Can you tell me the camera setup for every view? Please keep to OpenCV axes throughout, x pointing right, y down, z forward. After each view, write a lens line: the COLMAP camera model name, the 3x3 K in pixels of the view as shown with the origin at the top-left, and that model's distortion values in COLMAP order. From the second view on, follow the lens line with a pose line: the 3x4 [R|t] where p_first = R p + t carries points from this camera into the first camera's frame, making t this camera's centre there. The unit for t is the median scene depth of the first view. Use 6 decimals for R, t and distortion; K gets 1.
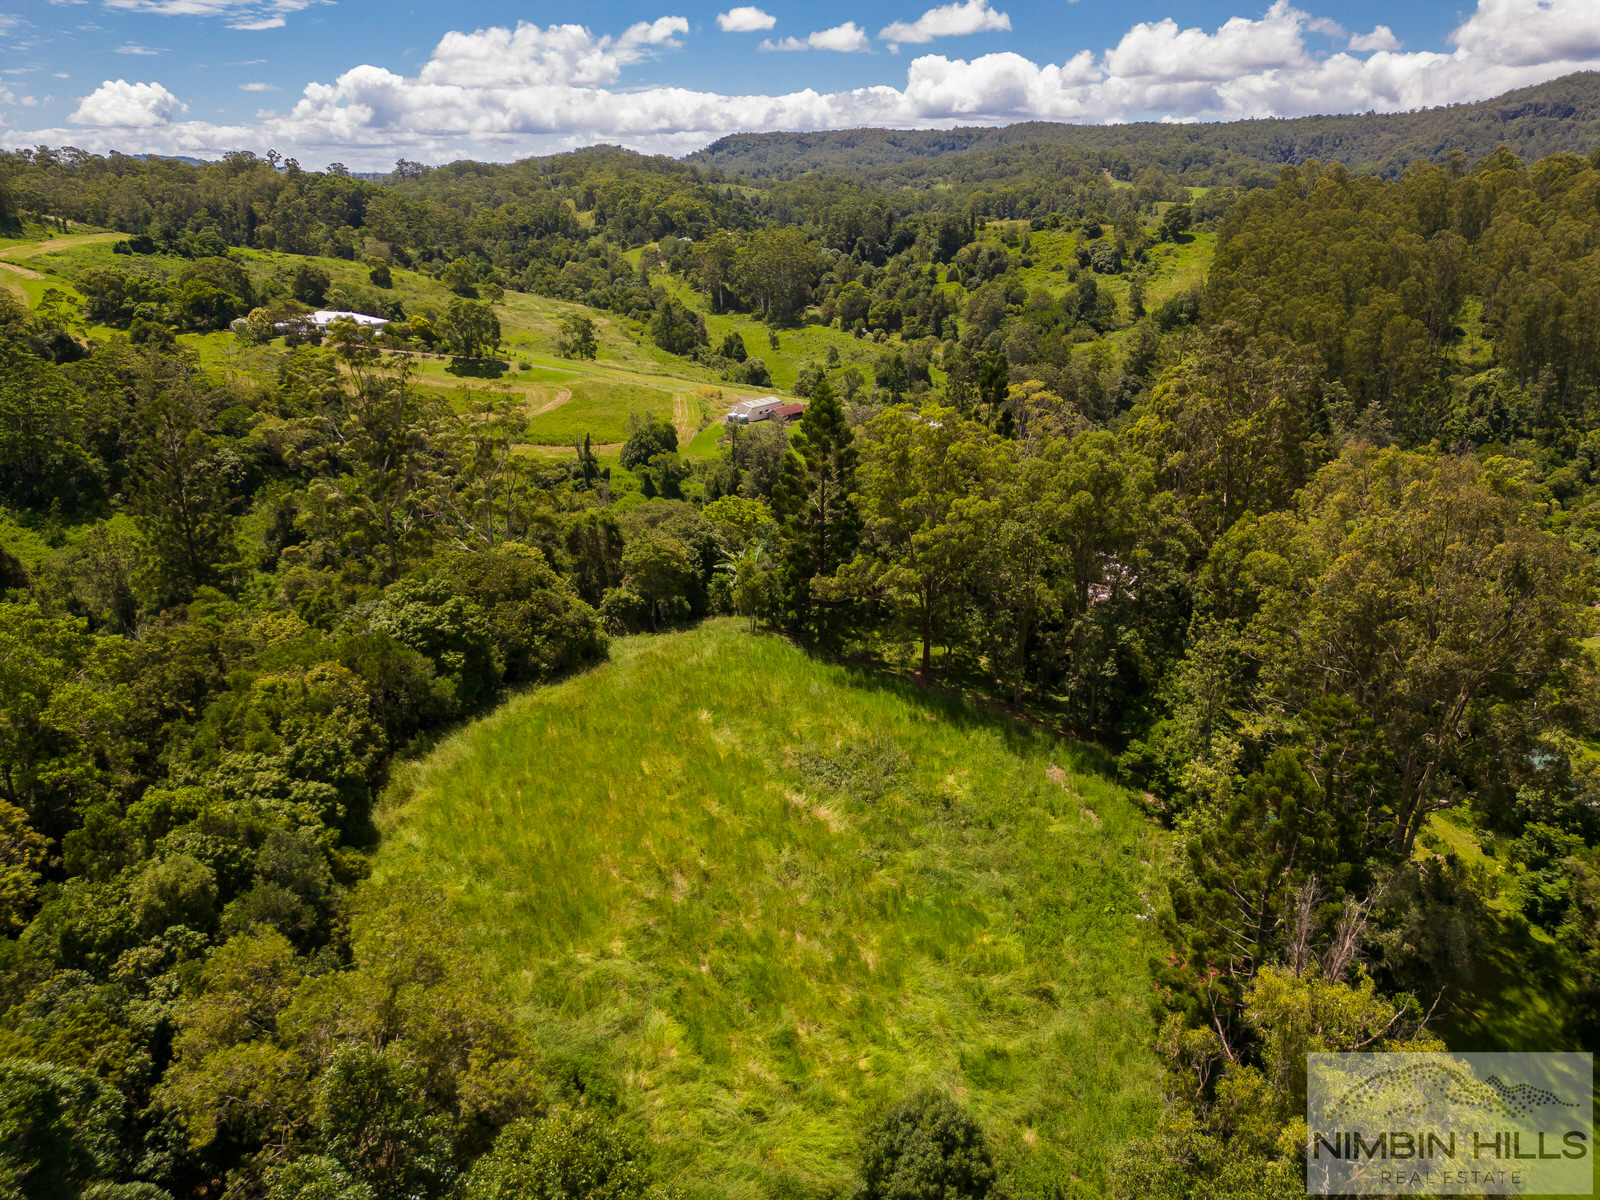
lens RADIAL K [[1118.4, 0, 797.4], [0, 1118.4, 600.1], [0, 0, 1]] dist [0.083085, -0.081041]
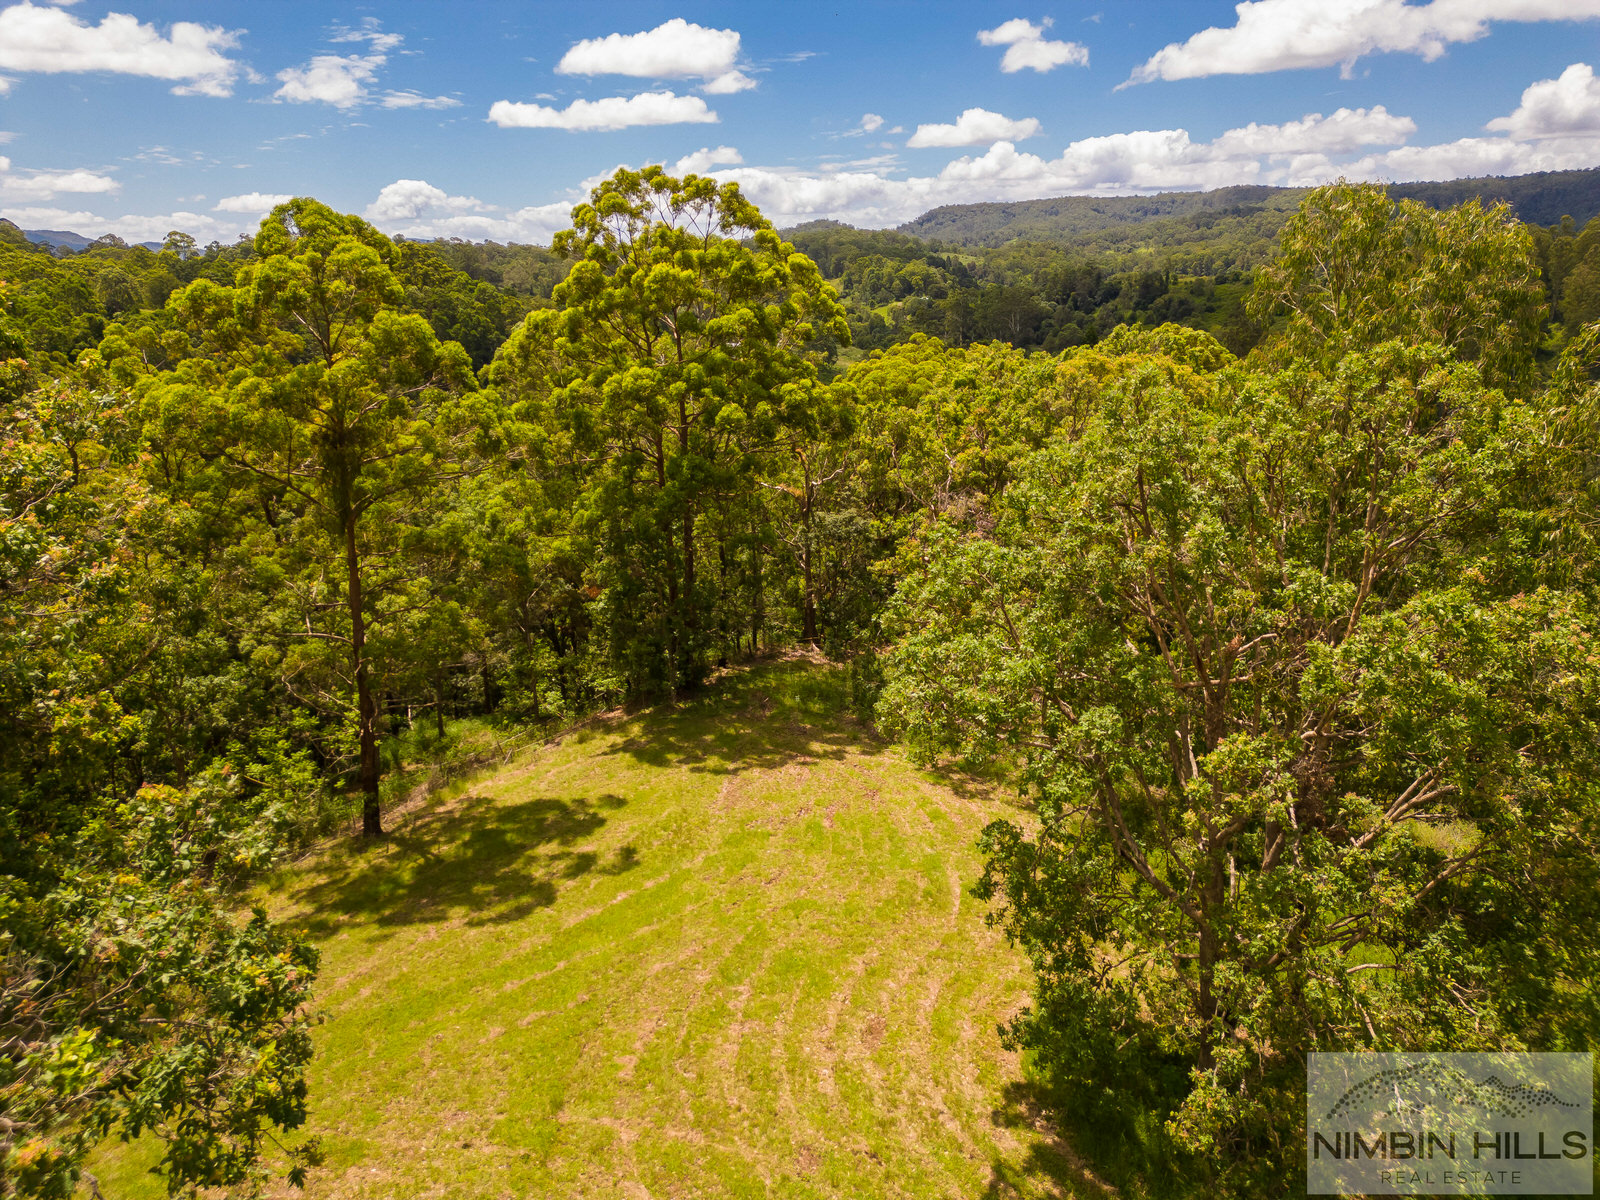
lens RADIAL K [[1118.4, 0, 797.4], [0, 1118.4, 600.1], [0, 0, 1]] dist [0.083085, -0.081041]
pose [[0.986151, 0.031060, -0.162914, -0.016255], [-0.039759, 0.997937, -0.050411, 0.048273], [0.161012, 0.056190, 0.985352, -0.136051]]
